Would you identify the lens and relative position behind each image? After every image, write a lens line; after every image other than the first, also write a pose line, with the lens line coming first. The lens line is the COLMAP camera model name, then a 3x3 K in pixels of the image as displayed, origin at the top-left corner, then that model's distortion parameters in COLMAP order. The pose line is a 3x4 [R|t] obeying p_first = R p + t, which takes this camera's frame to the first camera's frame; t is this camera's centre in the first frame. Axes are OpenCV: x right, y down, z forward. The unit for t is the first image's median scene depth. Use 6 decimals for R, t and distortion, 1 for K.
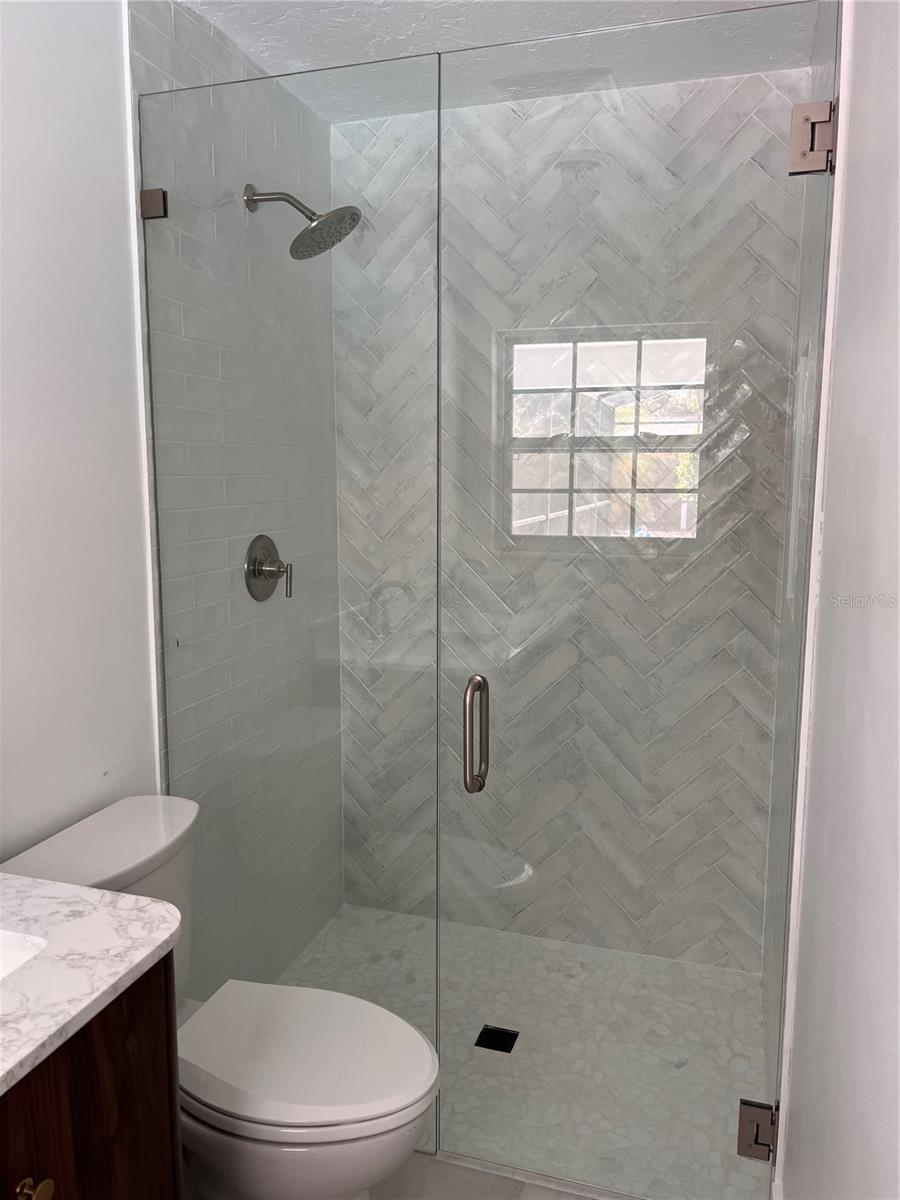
lens RADIAL K [[901.0, 0, 450.0], [0, 901.0, 602.1], [0, 0, 1]] dist [0.029017, -0.030812]
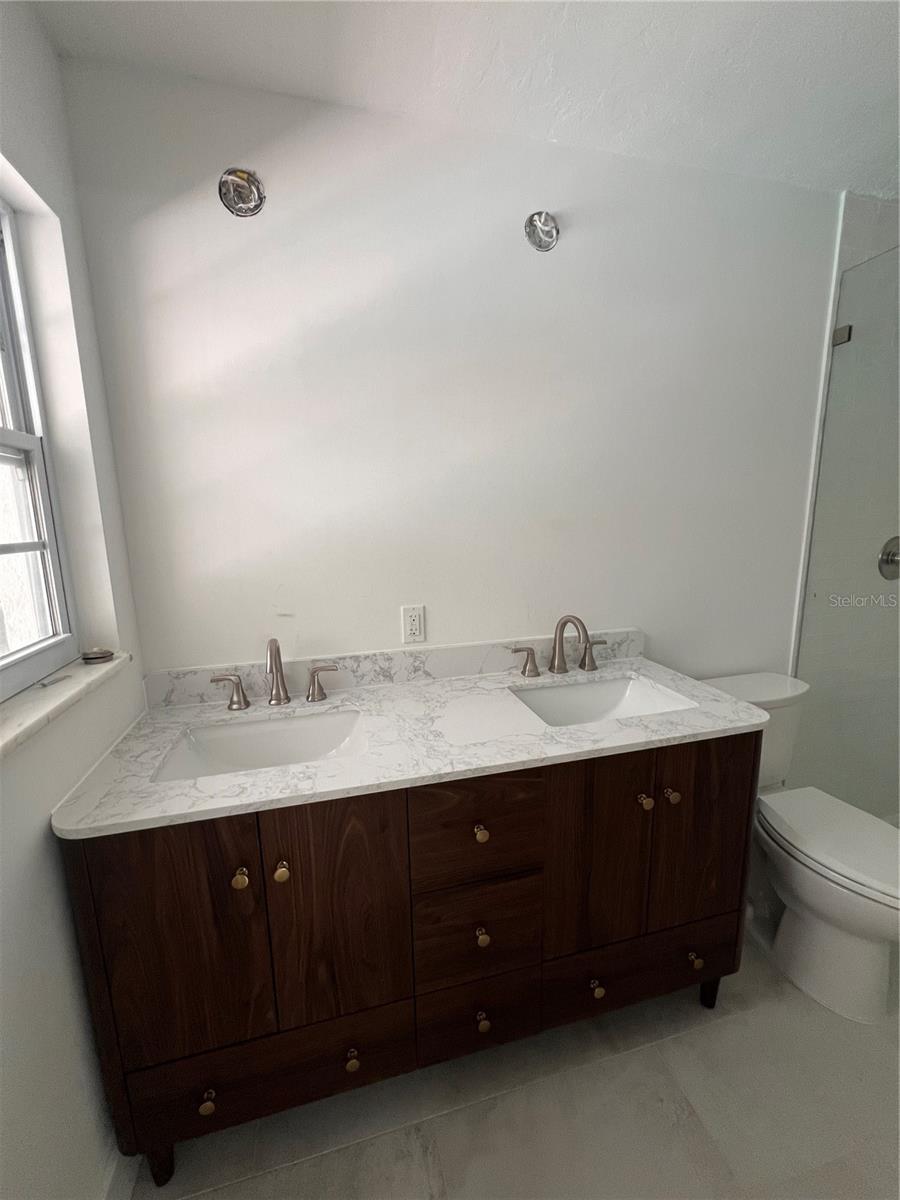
lens RADIAL K [[480.2, 0, 446.6], [0, 480.2, 600.8], [0, 0, 1]] dist [-0.001801, 0.000579]
pose [[0.530229, 0.134146, -0.837175, 0.077360], [-0.102114, 0.990320, 0.094011, 0.034336], [0.841683, 0.035640, 0.538795, -0.069247]]
